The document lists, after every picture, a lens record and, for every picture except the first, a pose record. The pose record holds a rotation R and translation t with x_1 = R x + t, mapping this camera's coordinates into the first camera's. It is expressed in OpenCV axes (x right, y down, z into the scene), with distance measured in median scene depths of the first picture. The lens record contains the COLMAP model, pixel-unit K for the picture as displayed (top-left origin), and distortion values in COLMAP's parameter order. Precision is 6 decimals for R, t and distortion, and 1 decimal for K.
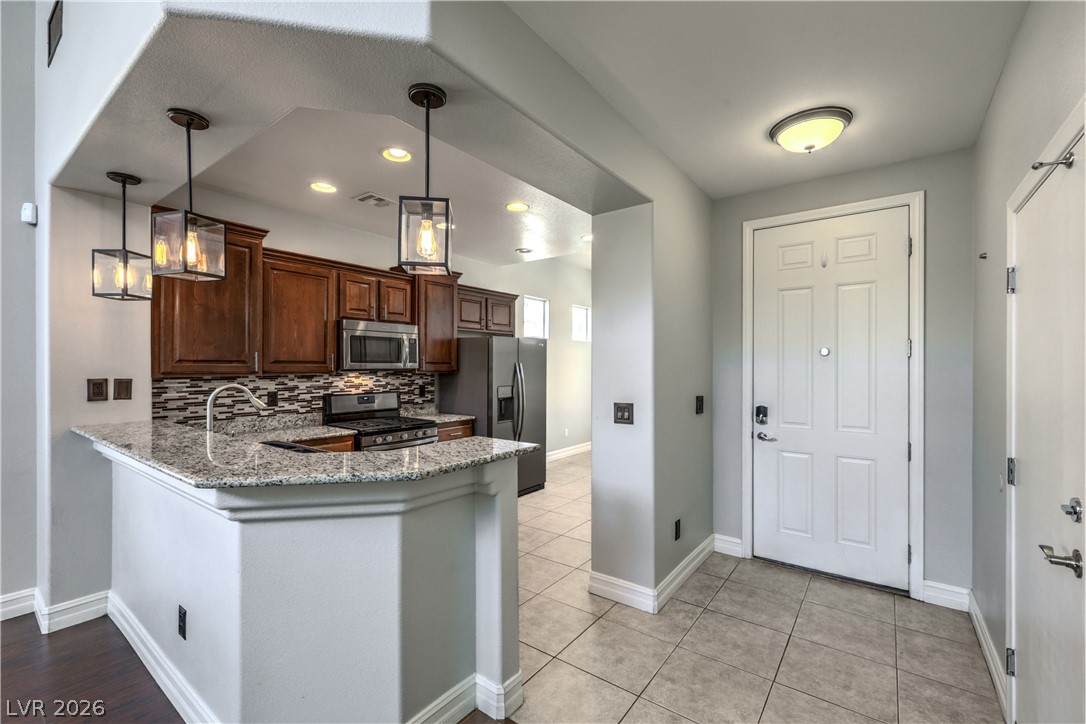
lens RADIAL K [[456.3, 0, 550.8], [0, 456.3, 366.2], [0, 0, 1]] dist [0.007304, 0.000325]
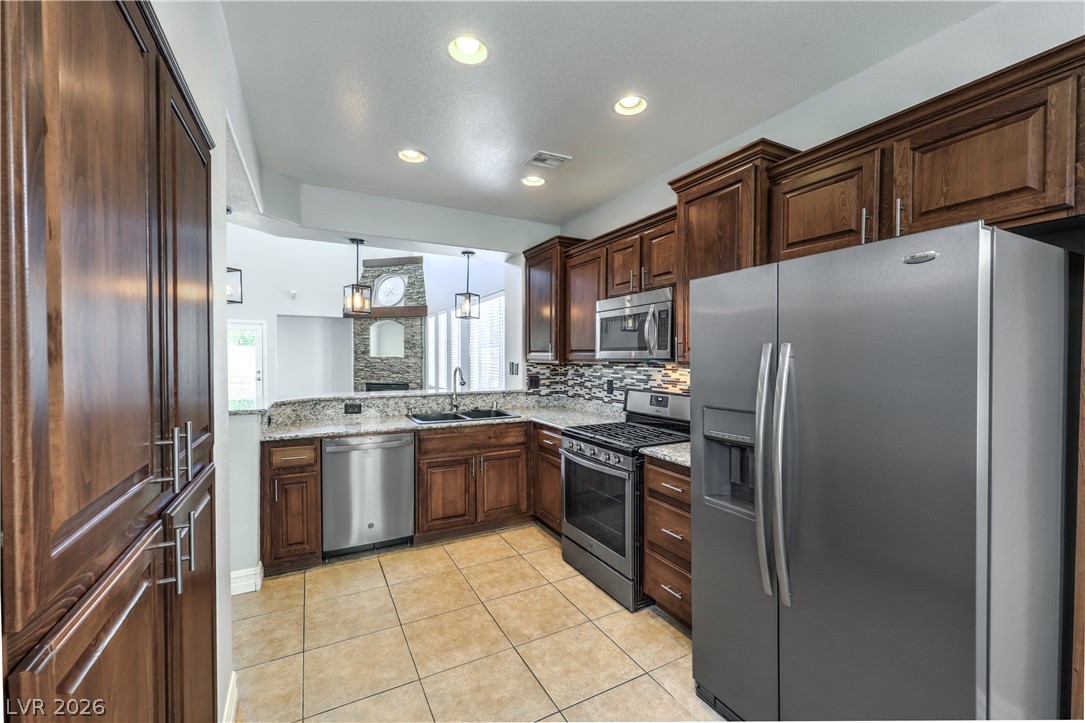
lens RADIAL K [[455.9, 0, 560.4], [0, 455.9, 365.8], [0, 0, 1]] dist [0.007304, 0.000325]
pose [[-0.424405, 0.016078, -0.905330, 0.335569], [-0.004737, 0.999789, 0.019976, 0.003431], [0.905460, 0.012767, -0.424239, 1.210061]]
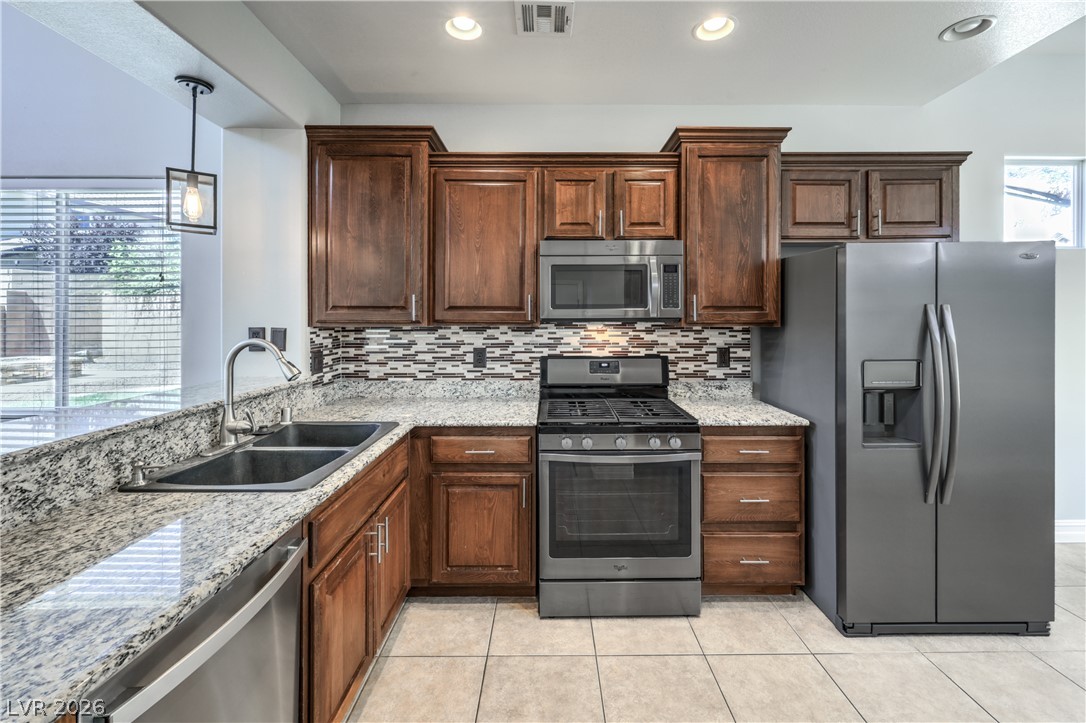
lens RADIAL K [[456.3, 0, 553.6], [0, 456.3, 316.5], [0, 0, 1]] dist [0.007304, 0.000325]
pose [[0.594890, -0.002703, -0.803803, 0.065024], [0.000428, 0.999995, -0.003046, 0.005406], [0.803807, 0.001469, 0.594888, 0.588607]]
